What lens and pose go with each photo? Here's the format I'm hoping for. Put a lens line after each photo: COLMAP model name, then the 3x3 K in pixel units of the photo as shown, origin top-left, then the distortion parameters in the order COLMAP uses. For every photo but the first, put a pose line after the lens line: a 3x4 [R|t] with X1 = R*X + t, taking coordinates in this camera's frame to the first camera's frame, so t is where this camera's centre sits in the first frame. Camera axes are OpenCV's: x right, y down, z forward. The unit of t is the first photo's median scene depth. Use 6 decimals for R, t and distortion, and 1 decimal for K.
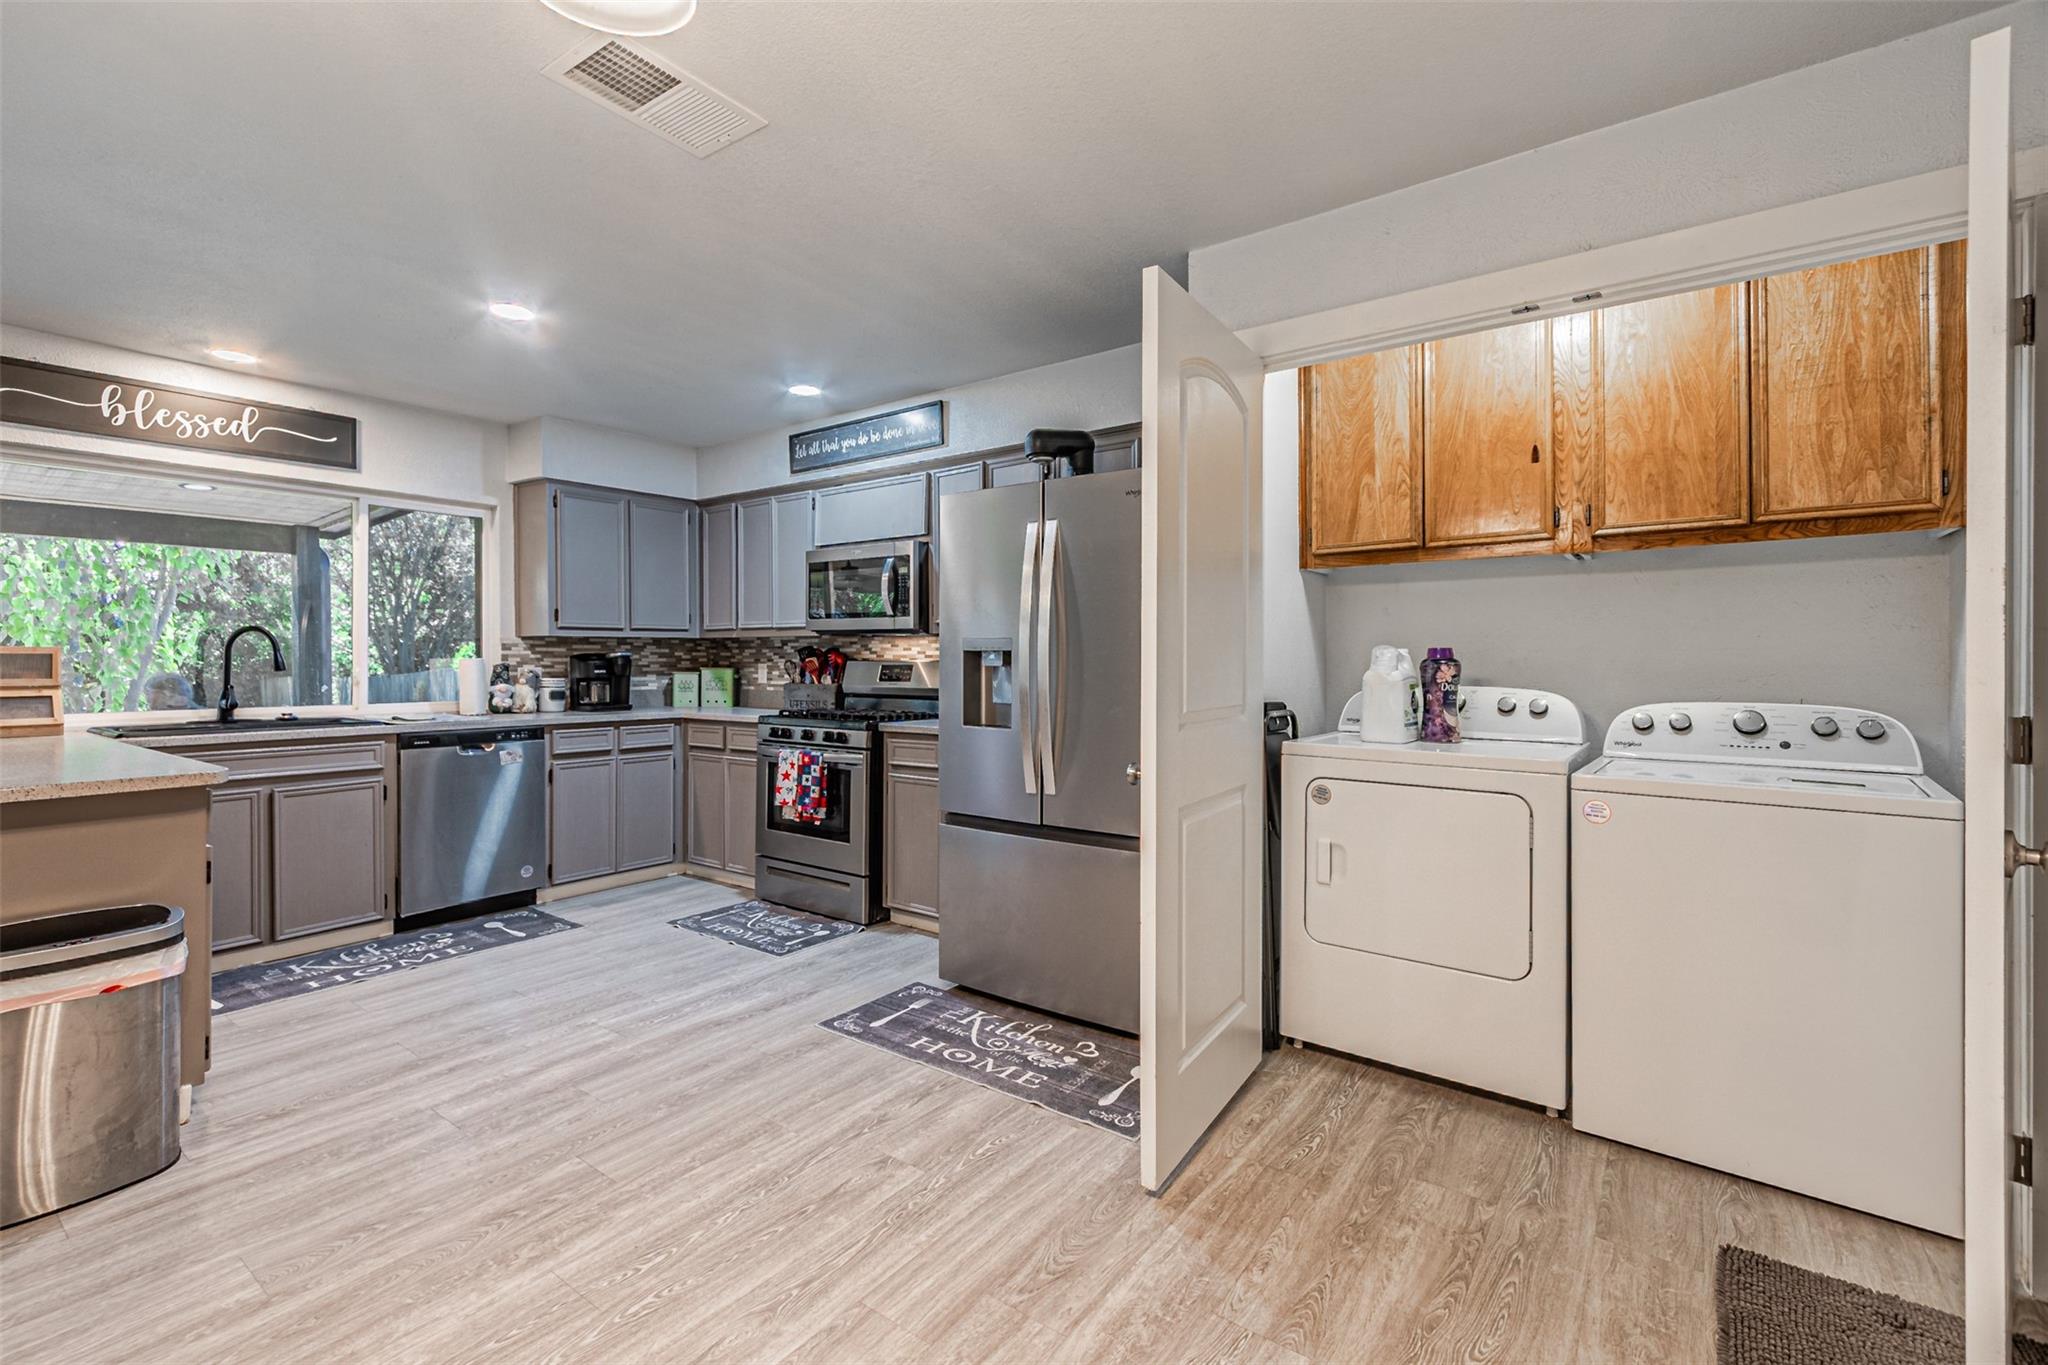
lens RADIAL K [[897.2, 0, 1020.5], [0, 897.2, 663.5], [0, 0, 1]] dist [-0.002003, -0.001698]
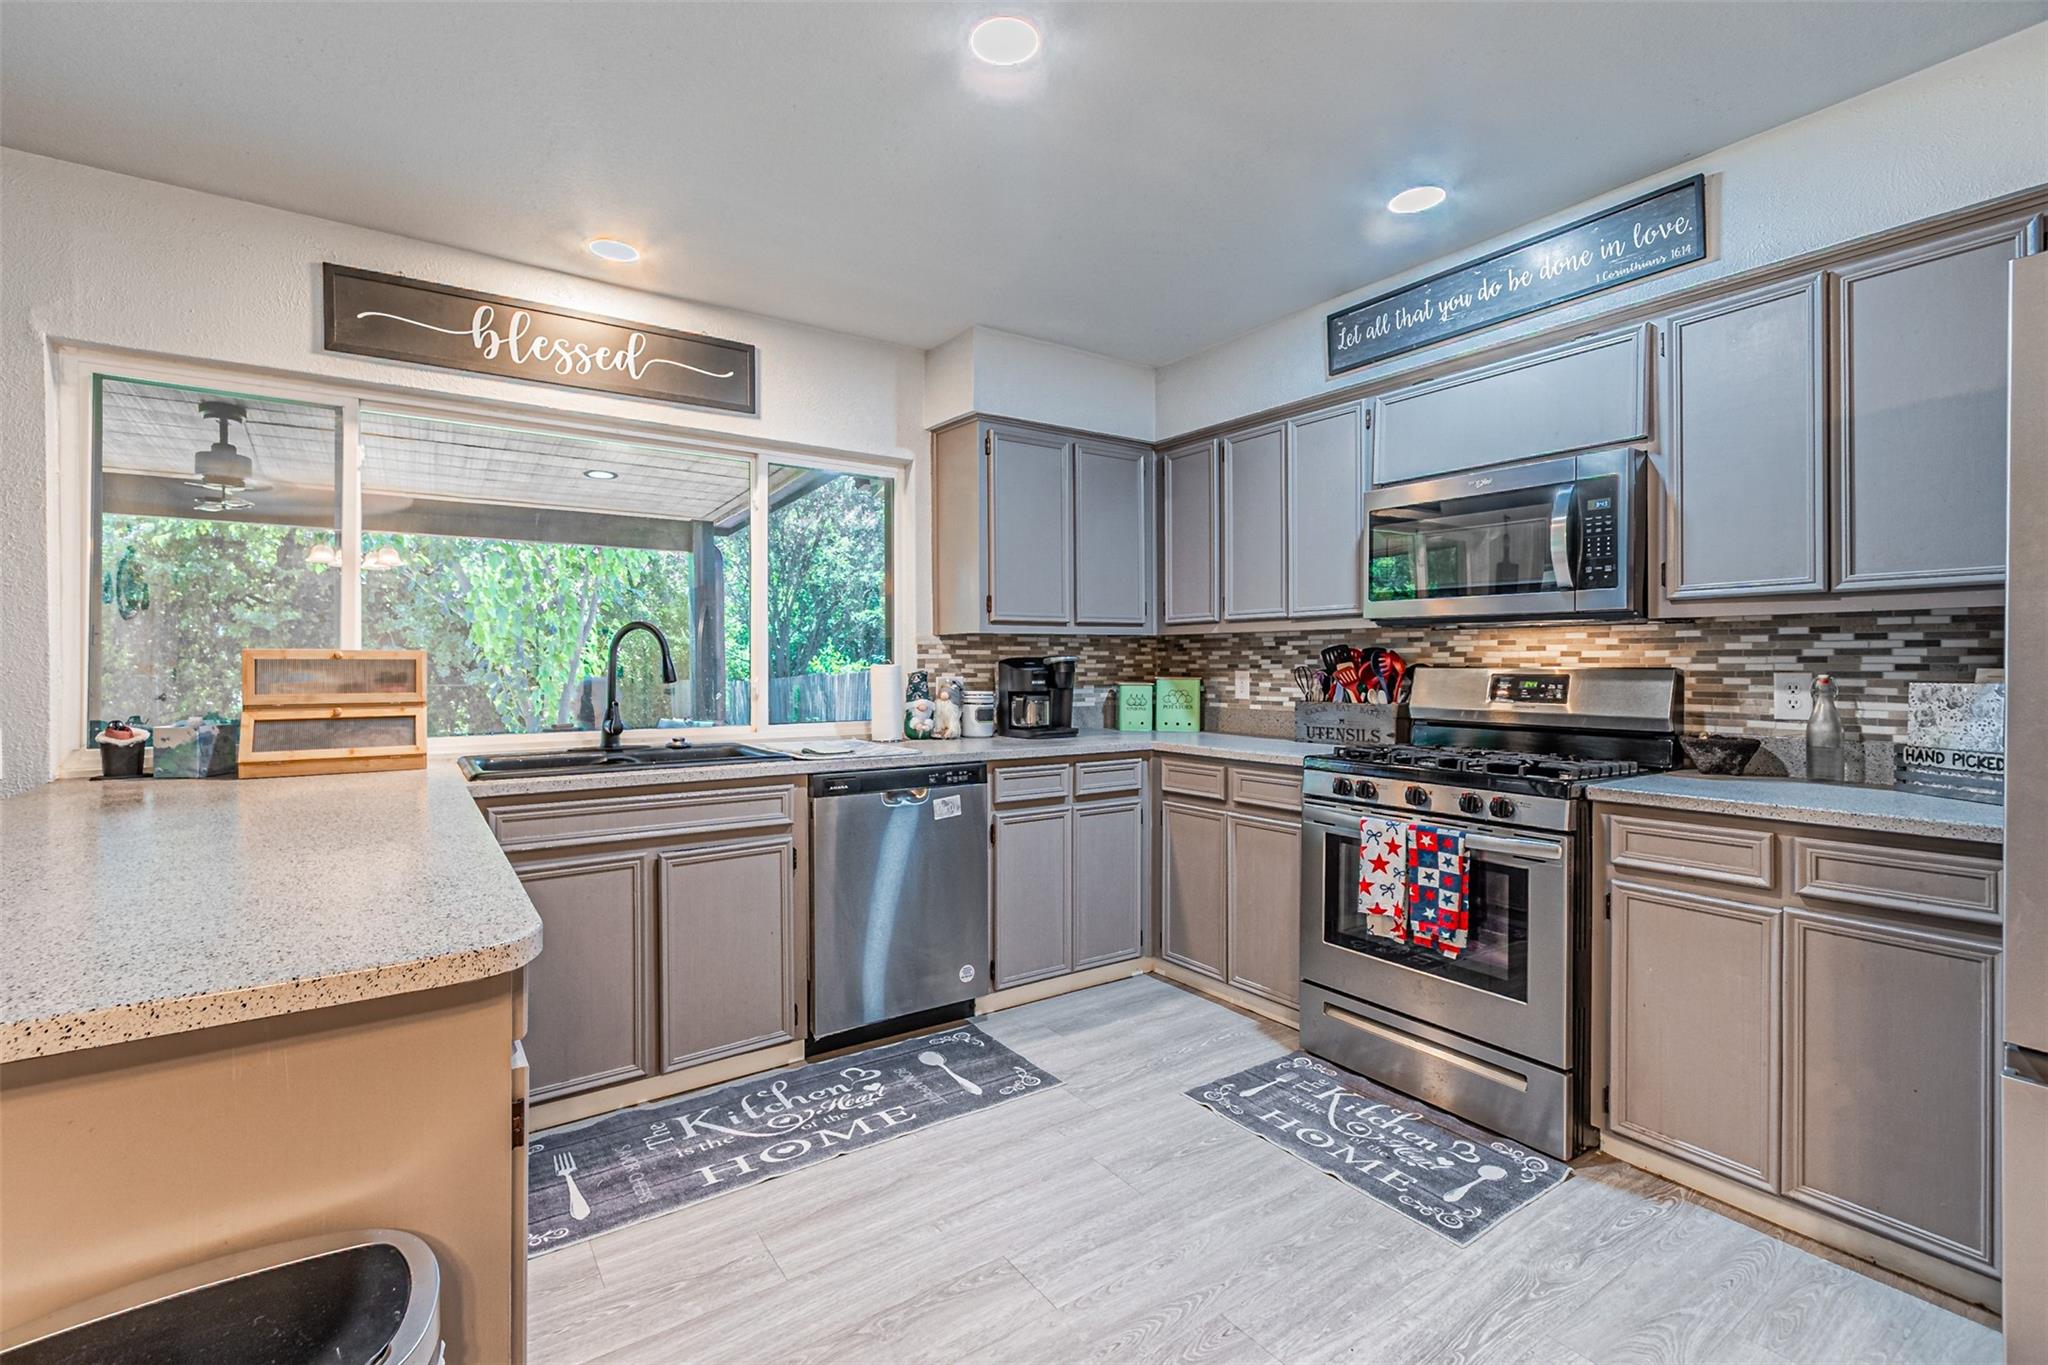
lens RADIAL K [[897.2, 0, 1025.8], [0, 897.2, 676.4], [0, 0, 1]] dist [-0.002003, -0.001698]
pose [[0.946117, 0.003493, -0.323805, -0.285370], [0.000051, 0.999940, 0.010937, -0.004277], [0.323824, -0.010365, 0.946061, 0.363888]]
